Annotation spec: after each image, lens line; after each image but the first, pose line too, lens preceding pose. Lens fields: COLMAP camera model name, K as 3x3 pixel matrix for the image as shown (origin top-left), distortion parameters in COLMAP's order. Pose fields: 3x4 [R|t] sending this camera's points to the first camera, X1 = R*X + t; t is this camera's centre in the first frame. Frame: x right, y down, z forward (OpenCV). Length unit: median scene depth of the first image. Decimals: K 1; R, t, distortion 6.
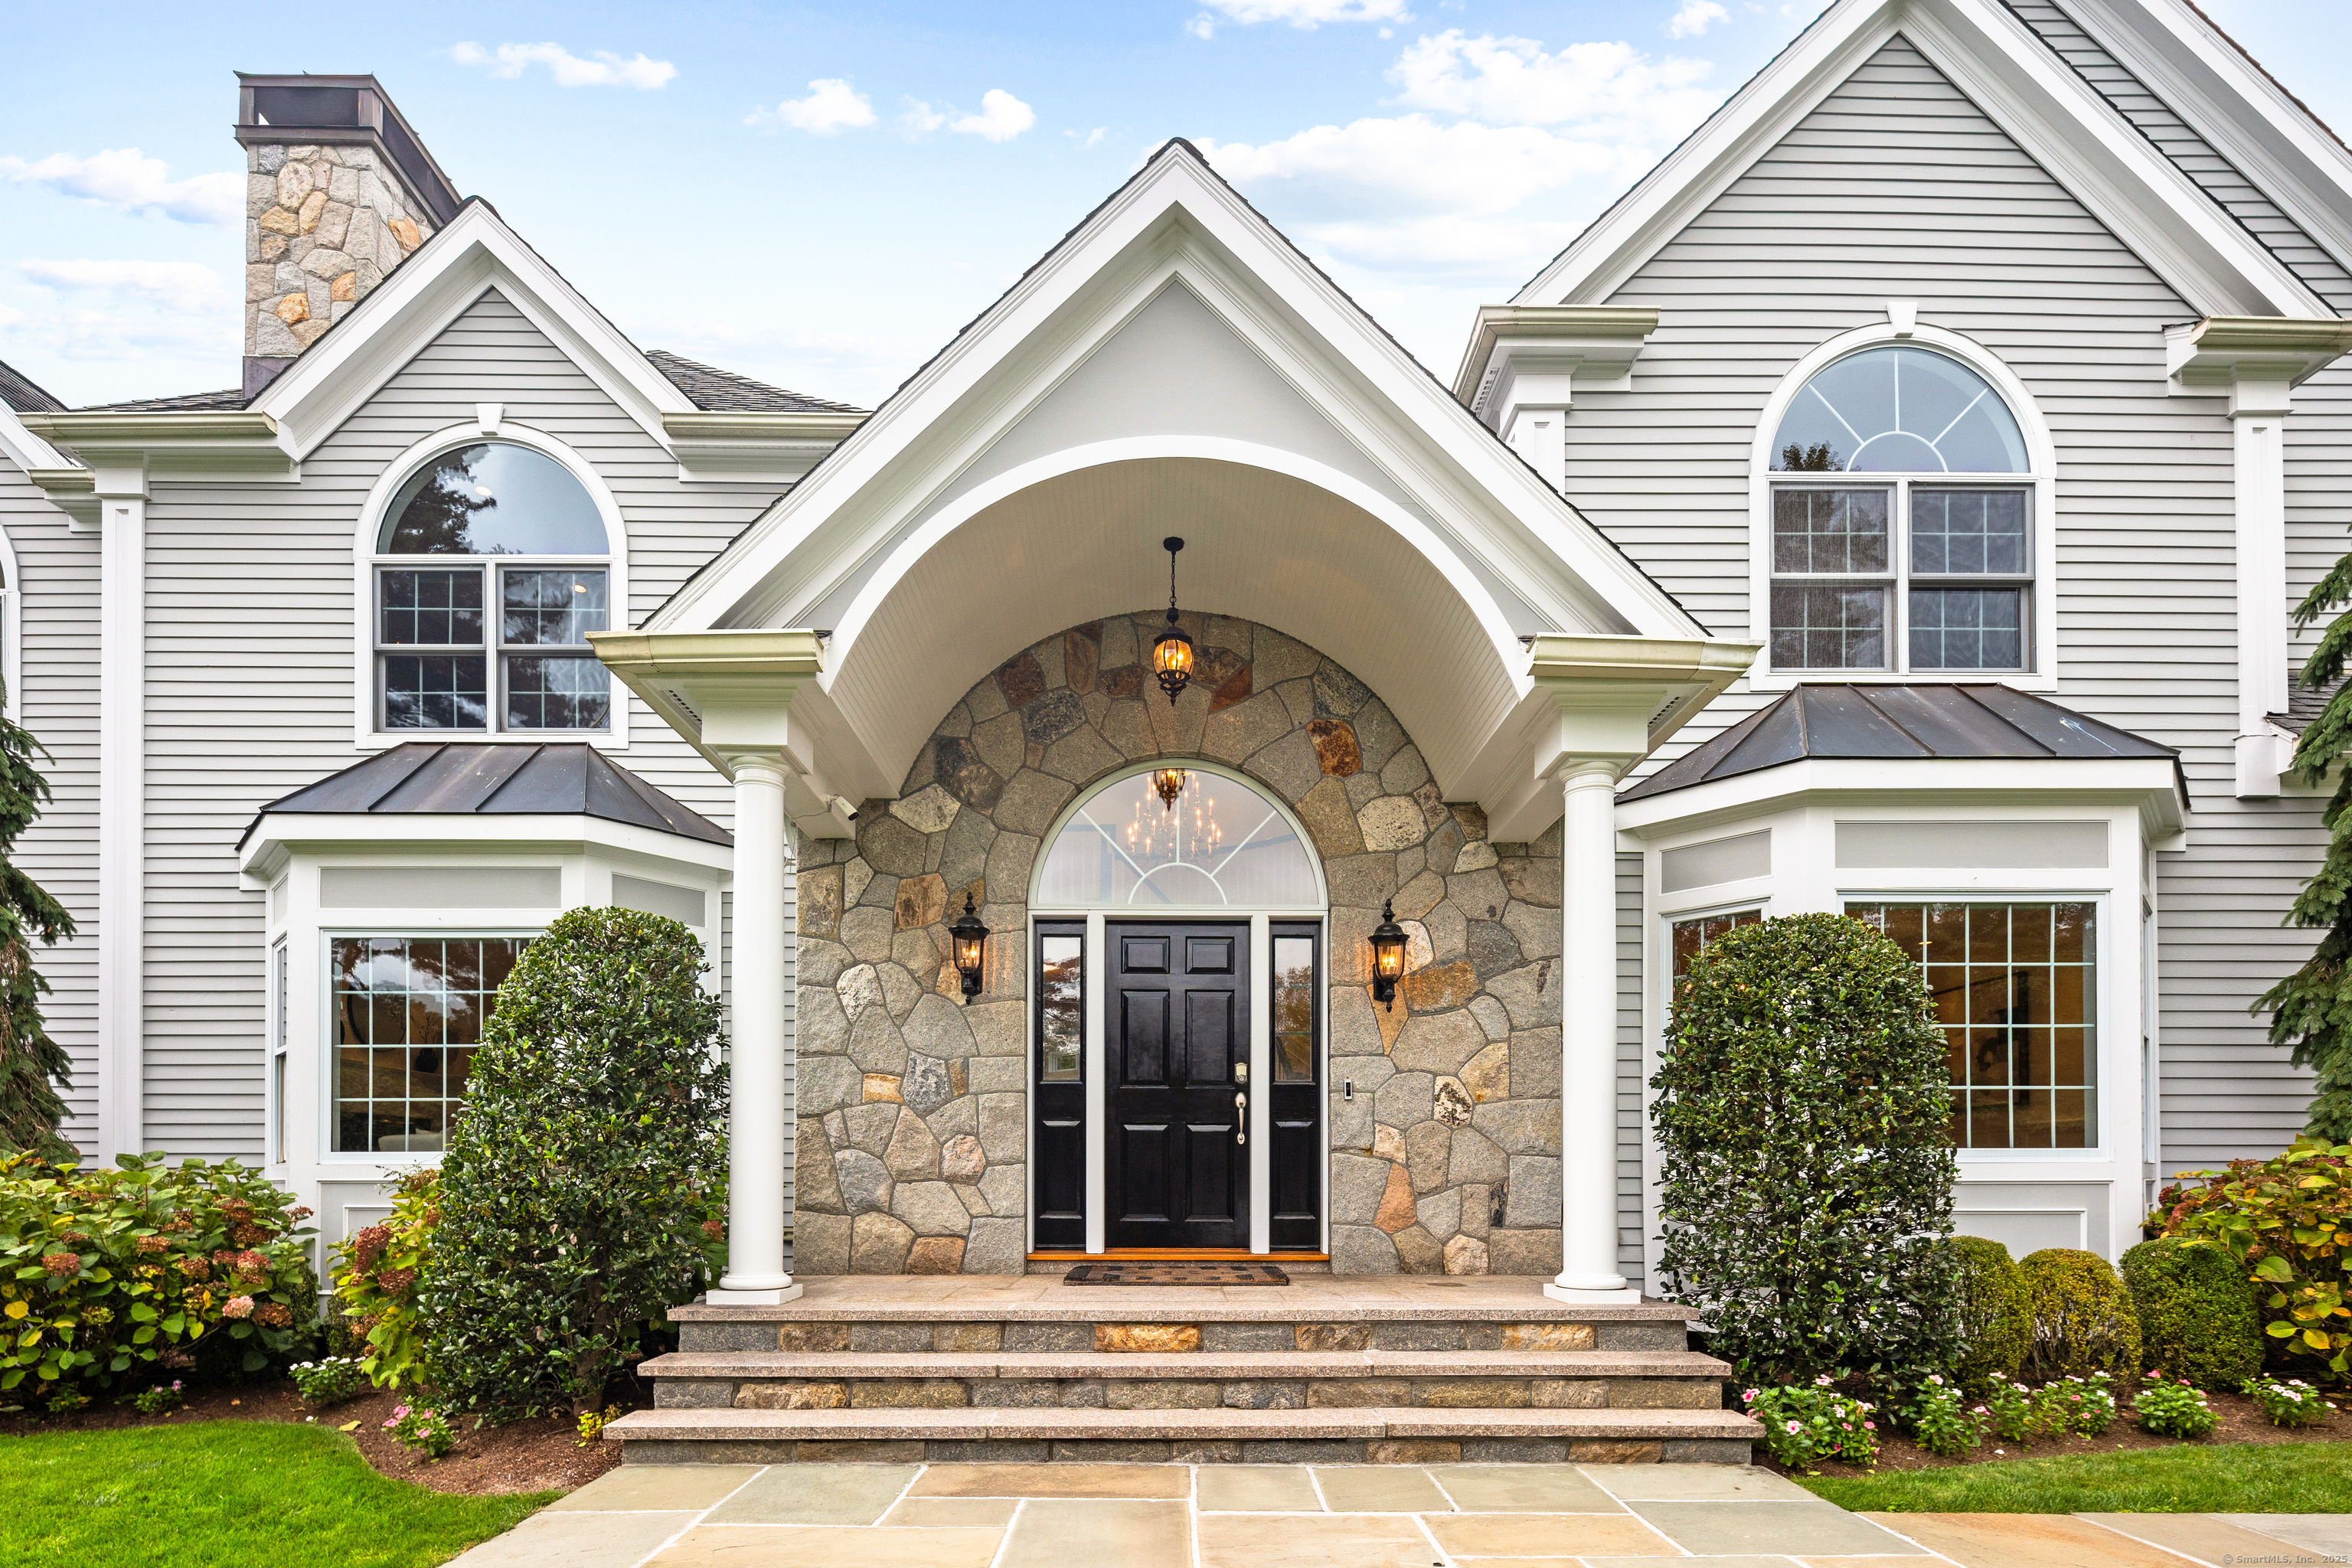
lens RADIAL K [[1109.0, 0, 1242.2], [0, 1109.0, 974.9], [0, 0, 1]] dist [0.002656, -0.000332]
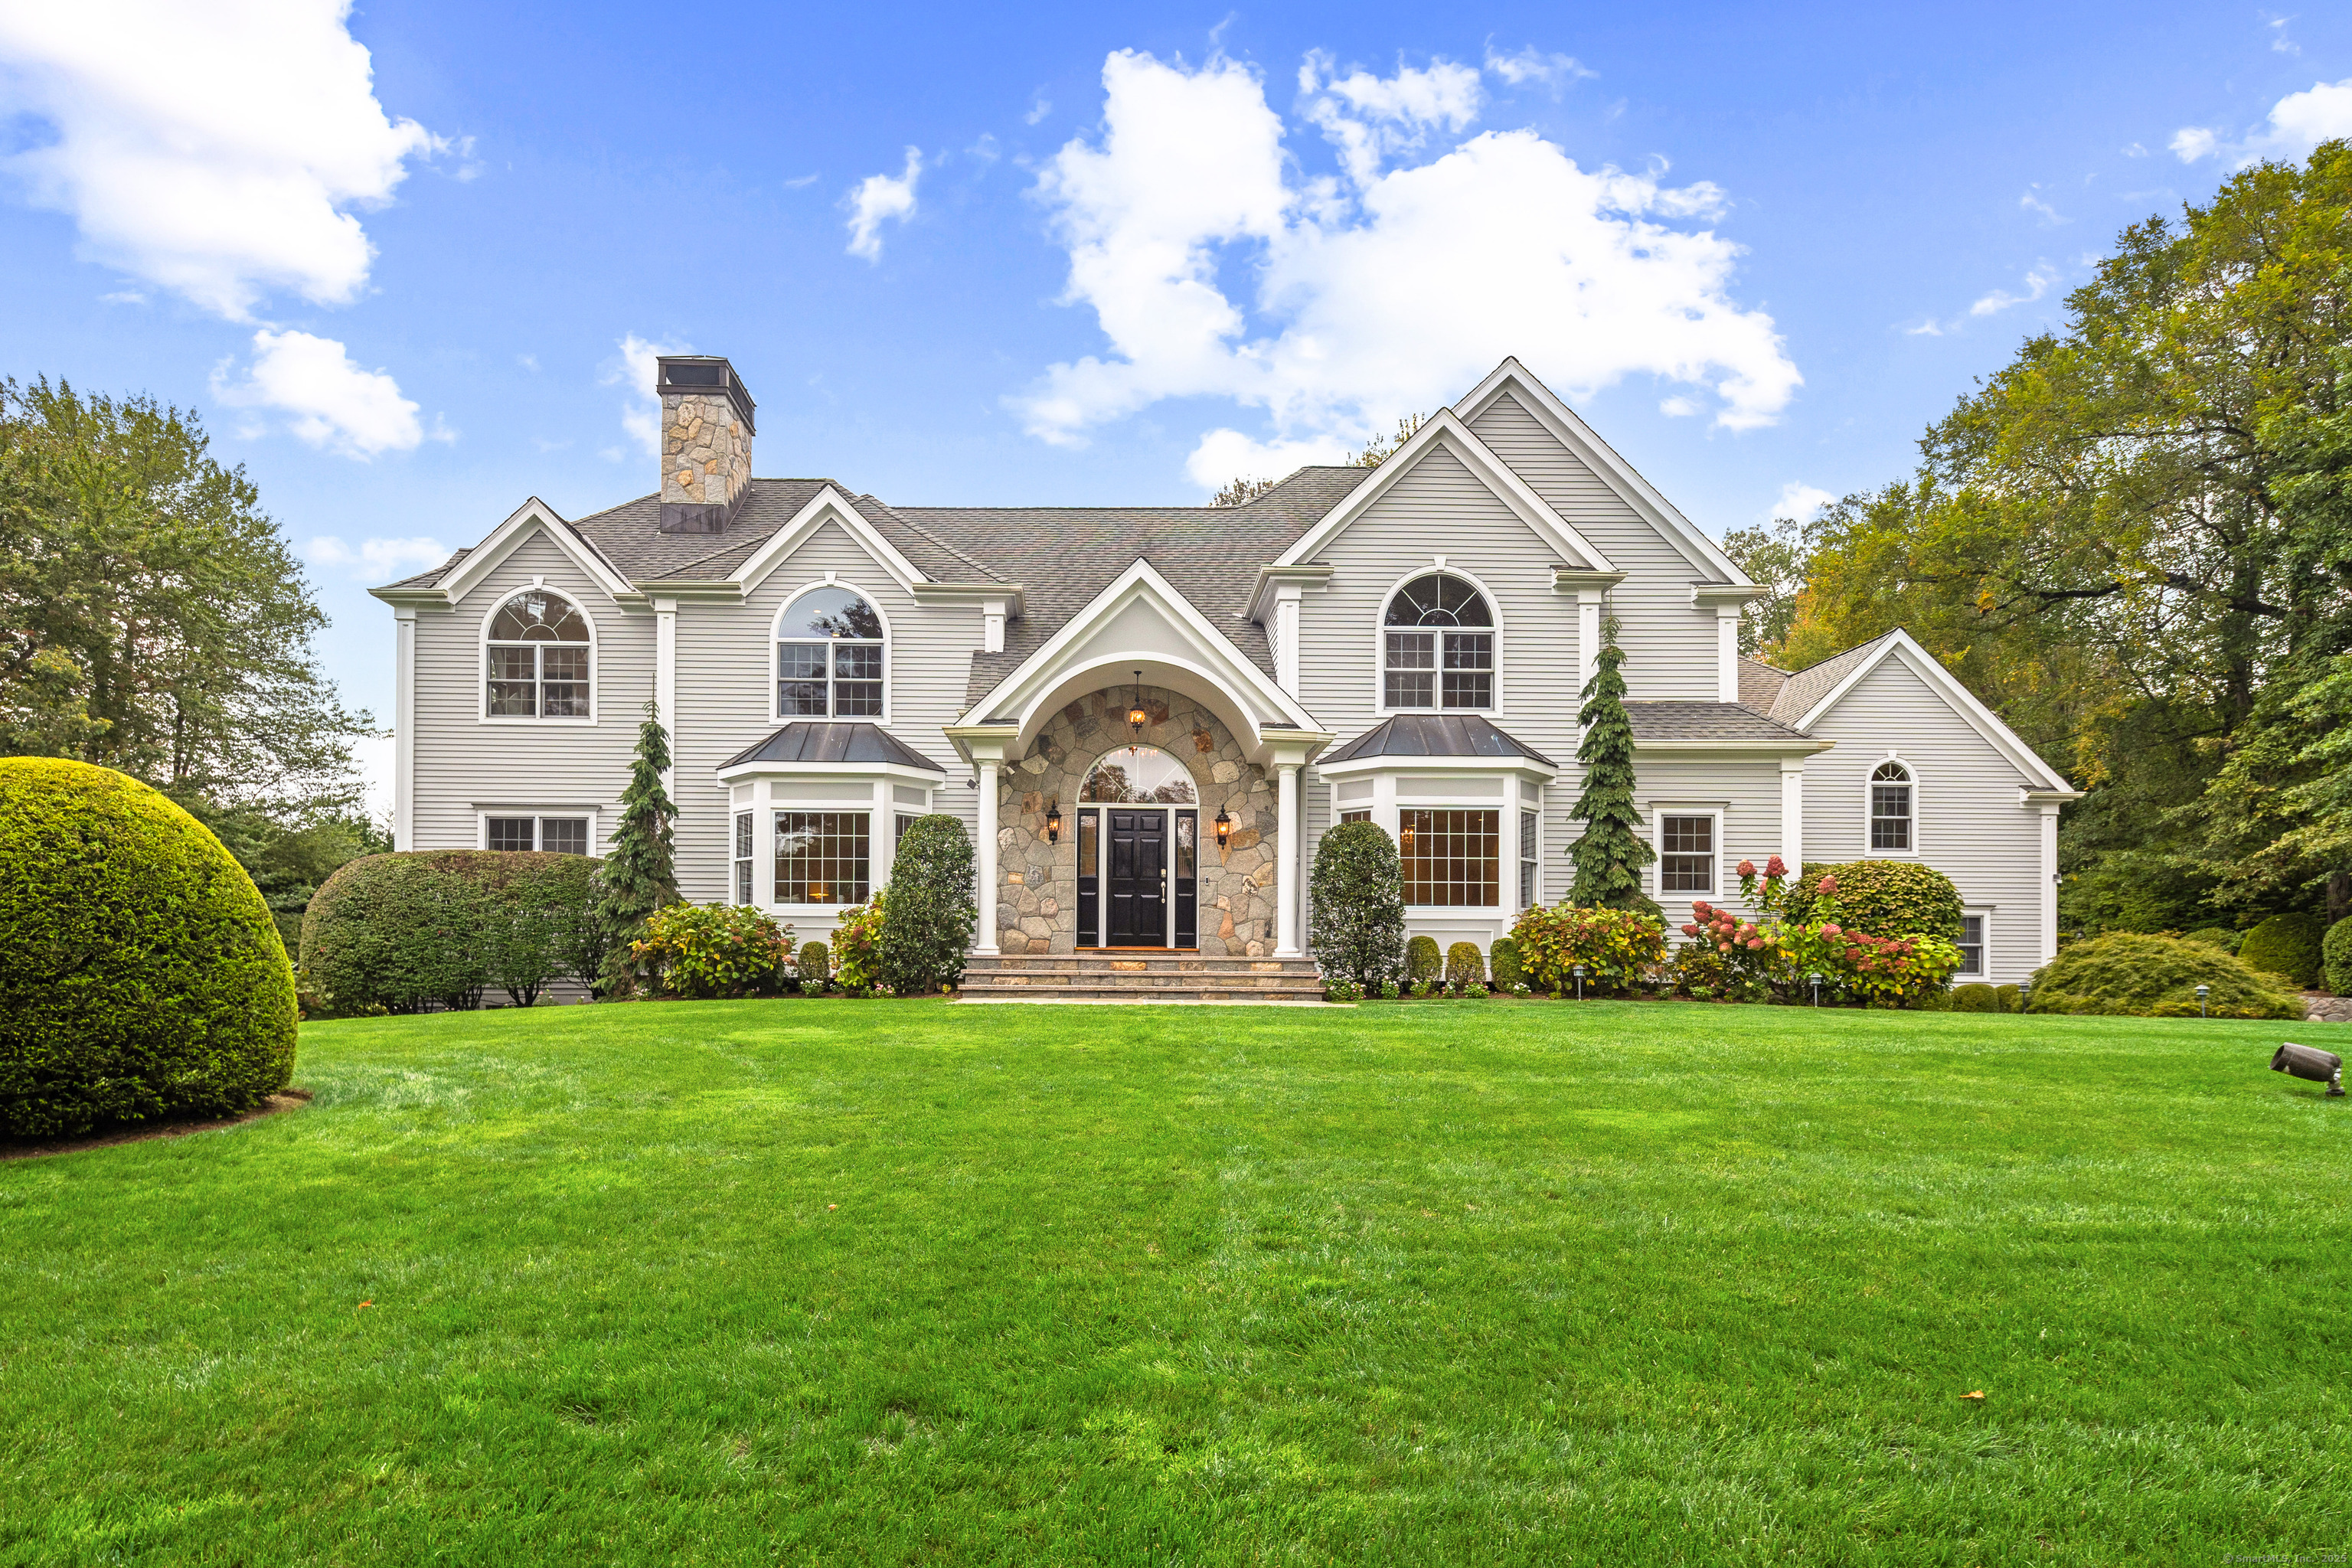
lens RADIAL K [[1109.0, 0, 1171.2], [0, 1109.0, 779.3], [0, 0, 1]] dist [0.002656, -0.000332]
pose [[0.999950, 0.008036, -0.005967, 0.029898], [-0.007929, 0.999813, 0.017613, -0.162077], [0.006107, -0.017565, 0.999827, -1.435245]]
